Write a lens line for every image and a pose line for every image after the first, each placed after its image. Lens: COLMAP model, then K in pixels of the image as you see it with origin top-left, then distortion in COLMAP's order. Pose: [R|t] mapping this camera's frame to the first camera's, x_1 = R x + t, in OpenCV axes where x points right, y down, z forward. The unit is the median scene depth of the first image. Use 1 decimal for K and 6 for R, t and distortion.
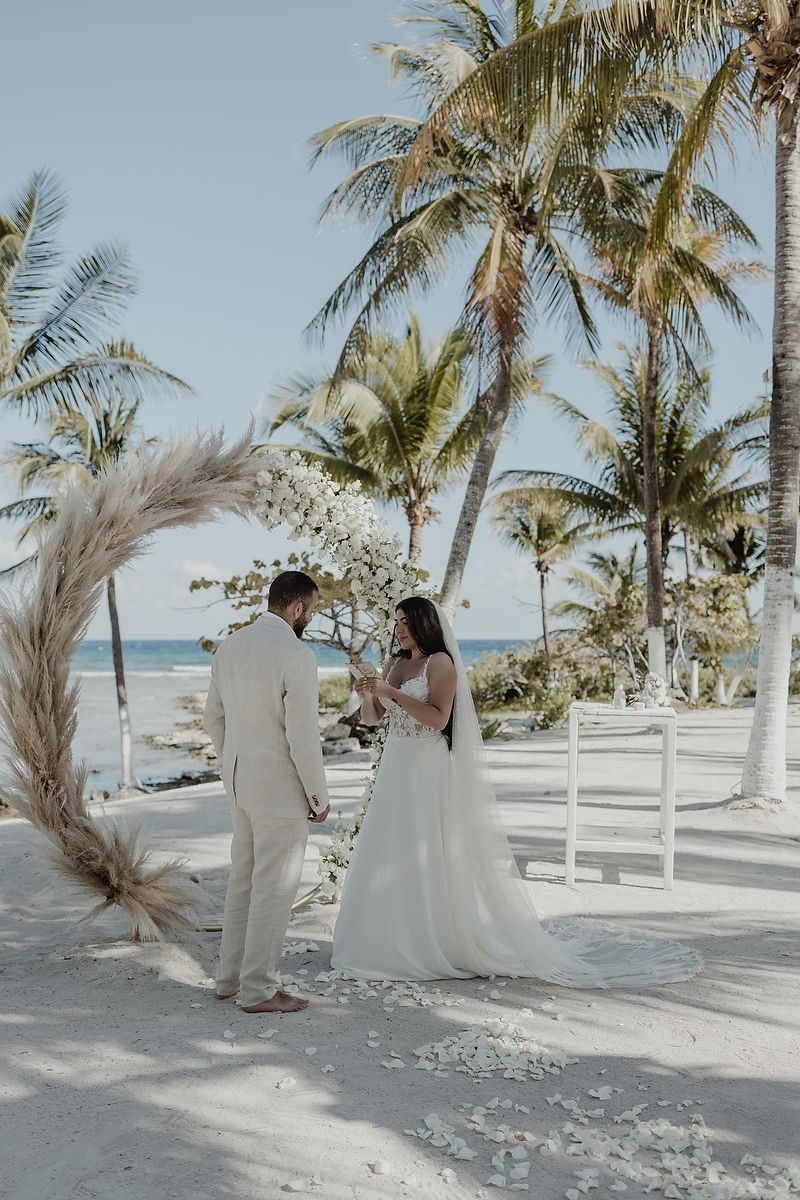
lens RADIAL K [[1211.5, 0, 400.0], [0, 1211.5, 600.0], [0, 0, 1]] dist [0.035619, -0.001669]
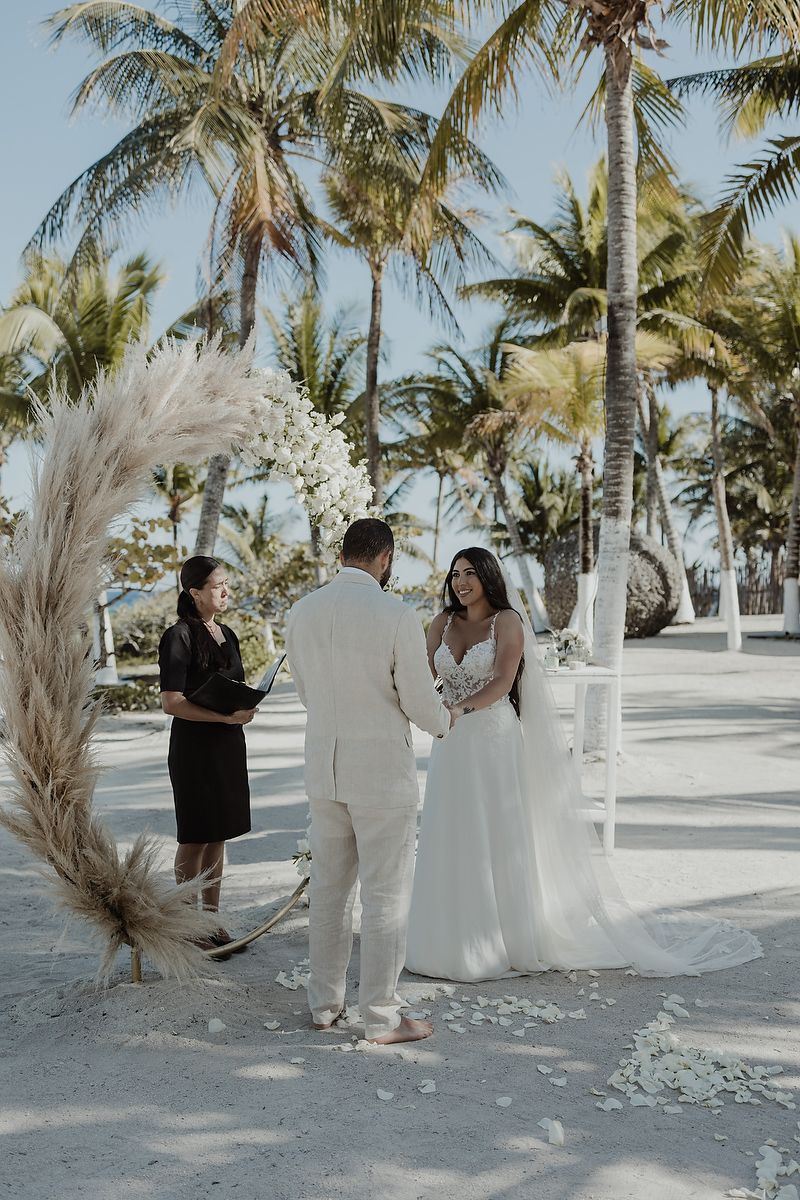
lens RADIAL K [[1211.5, 0, 400.0], [0, 1211.5, 600.0], [0, 0, 1]] dist [0.035619, -0.001669]
pose [[0.942871, -0.012912, 0.332906, -0.183890], [-0.000491, 0.999194, 0.040146, -0.000870], [-0.333156, -0.038016, 0.942105, 0.117860]]
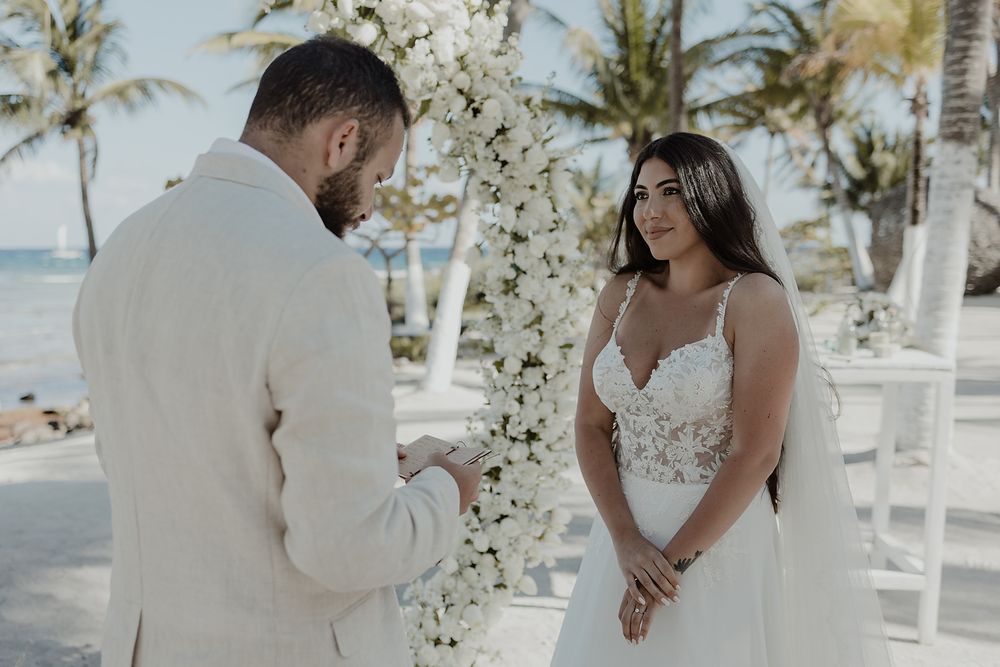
lens RADIAL K [[1056.9, 0, 478.3], [0, 1056.9, 334.8], [0, 0, 1]] dist [0.015315, -0.001182]
pose [[0.994971, -0.010299, 0.099630, -0.043984], [-0.001341, 0.993241, 0.116067, 0.013146], [-0.100152, -0.115617, 0.988232, 0.369281]]
